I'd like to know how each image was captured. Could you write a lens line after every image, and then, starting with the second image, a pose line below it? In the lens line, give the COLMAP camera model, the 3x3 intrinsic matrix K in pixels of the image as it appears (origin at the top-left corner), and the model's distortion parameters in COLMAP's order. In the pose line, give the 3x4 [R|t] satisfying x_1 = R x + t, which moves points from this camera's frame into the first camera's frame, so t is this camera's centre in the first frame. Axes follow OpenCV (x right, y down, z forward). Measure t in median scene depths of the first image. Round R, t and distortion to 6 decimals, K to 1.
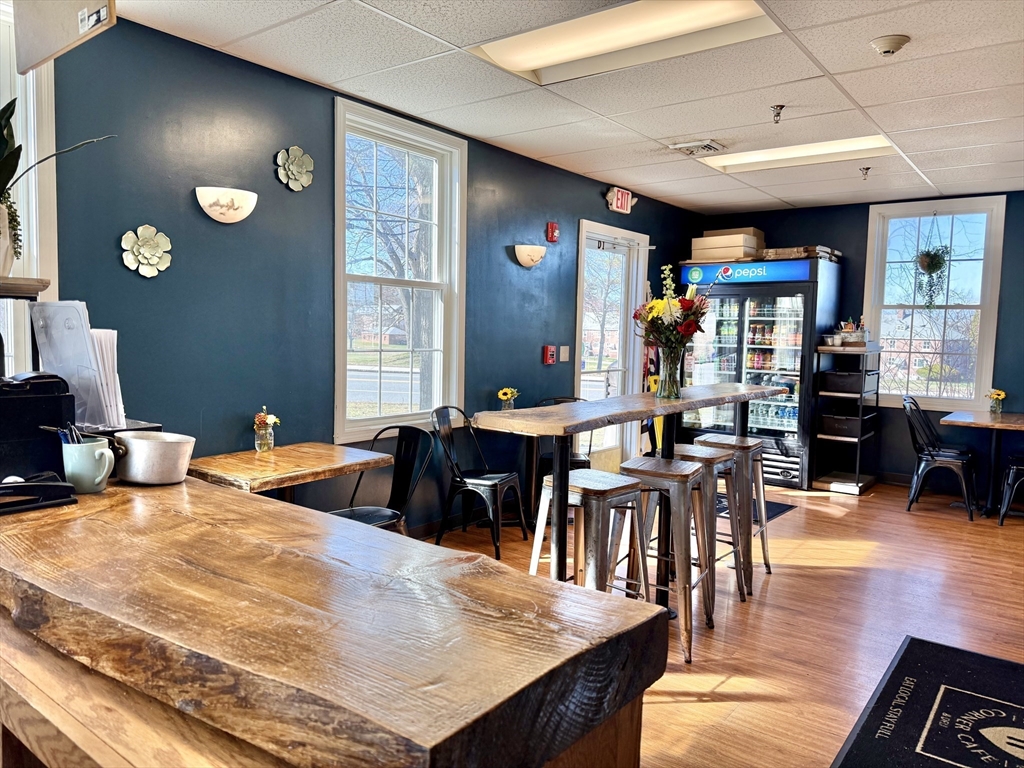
lens RADIAL K [[717.3, 0, 512.0], [0, 717.3, 384.0], [0, 0, 1]] dist [0.130471, -0.117231]
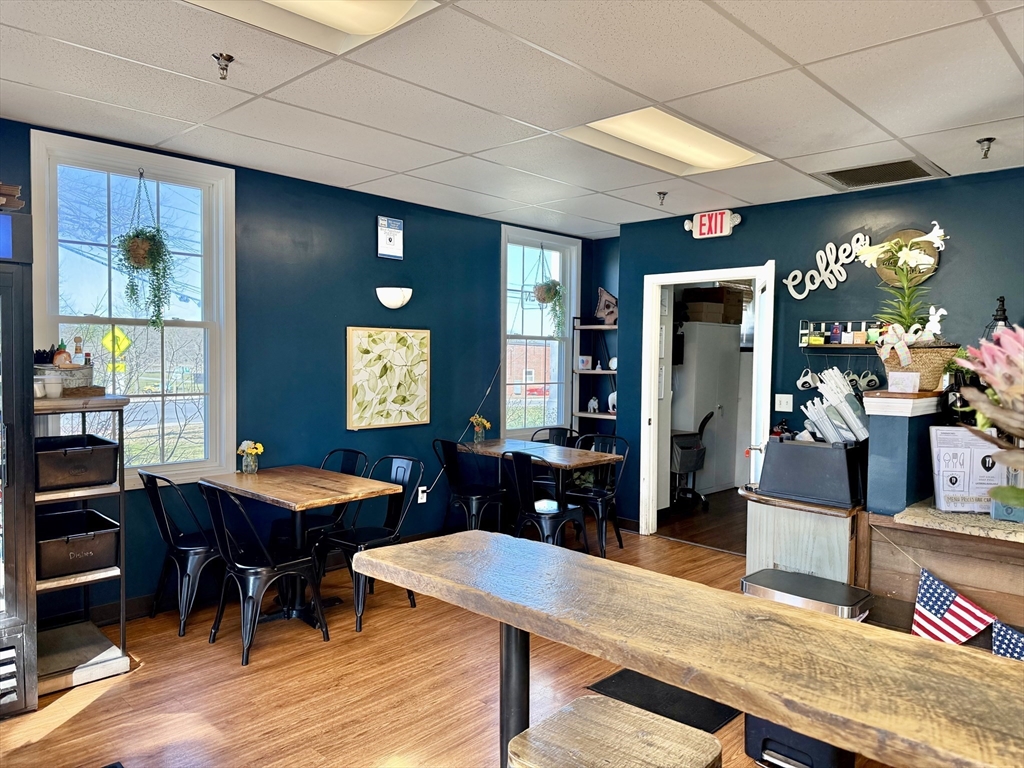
lens RADIAL K [[724.8, 0, 509.3], [0, 724.8, 386.5], [0, 0, 1]] dist [0.090919, -0.123291]
pose [[0.103725, -0.068178, 0.992267, -0.019782], [0.069741, 0.995691, 0.061123, -0.080325], [-0.992158, 0.062861, 0.108033, 0.744220]]
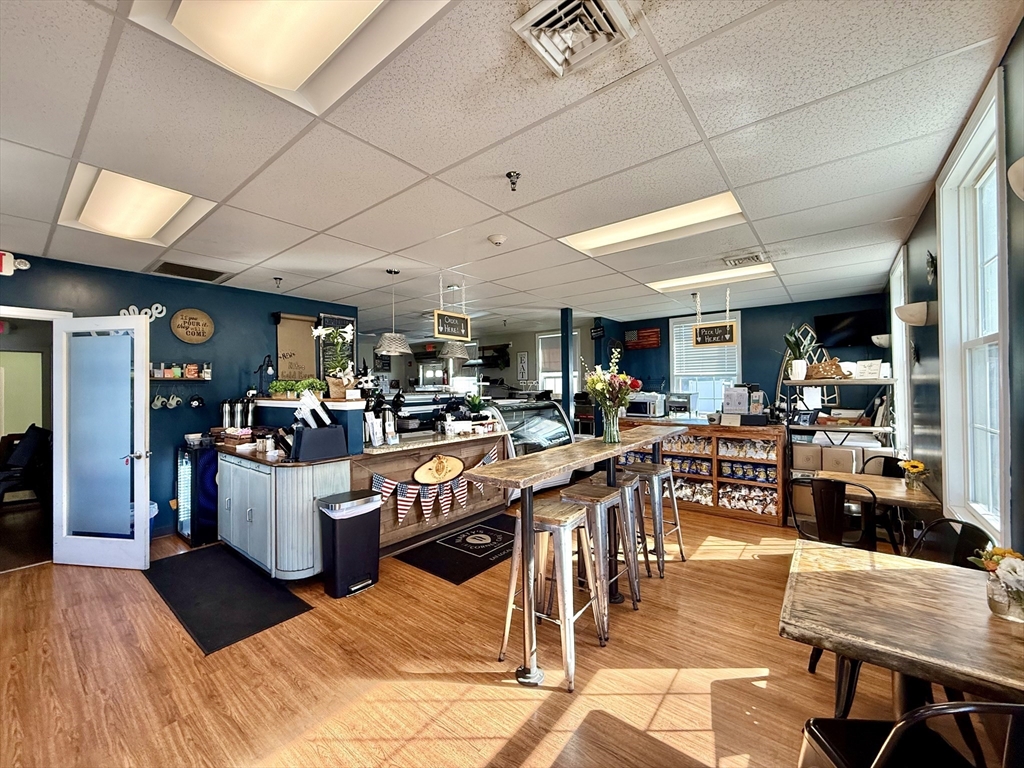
lens RADIAL K [[407.9, 0, 509.3], [0, 407.9, 384.1], [0, 0, 1]] dist [0.000800, 0.000184]
pose [[-0.999797, -0.012070, 0.016156, 0.255262], [-0.010841, 0.997190, 0.074120, -0.096933], [-0.017005, 0.073929, -0.997118, 1.132572]]
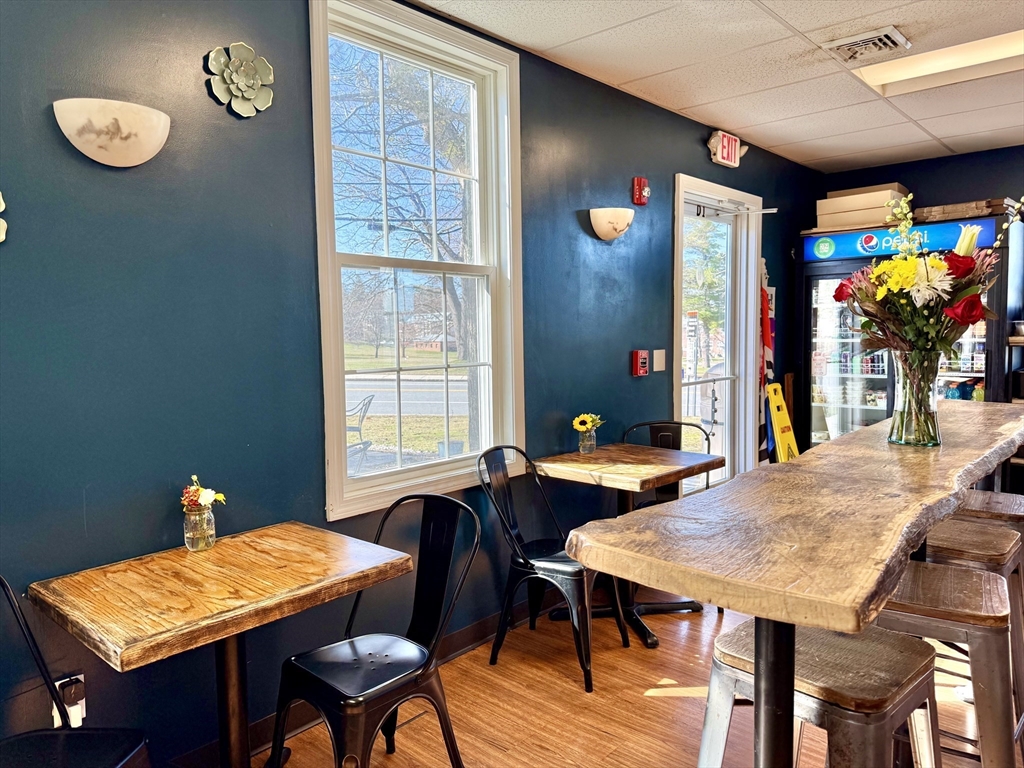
lens RADIAL K [[724.8, 0, 509.3], [0, 724.8, 386.5], [0, 0, 1]] dist [0.090919, -0.123291]
pose [[0.996564, -0.033632, -0.075694, -0.026561], [0.033526, 0.999434, -0.002666, -0.021754], [0.075741, 0.000120, 0.997128, 0.294302]]
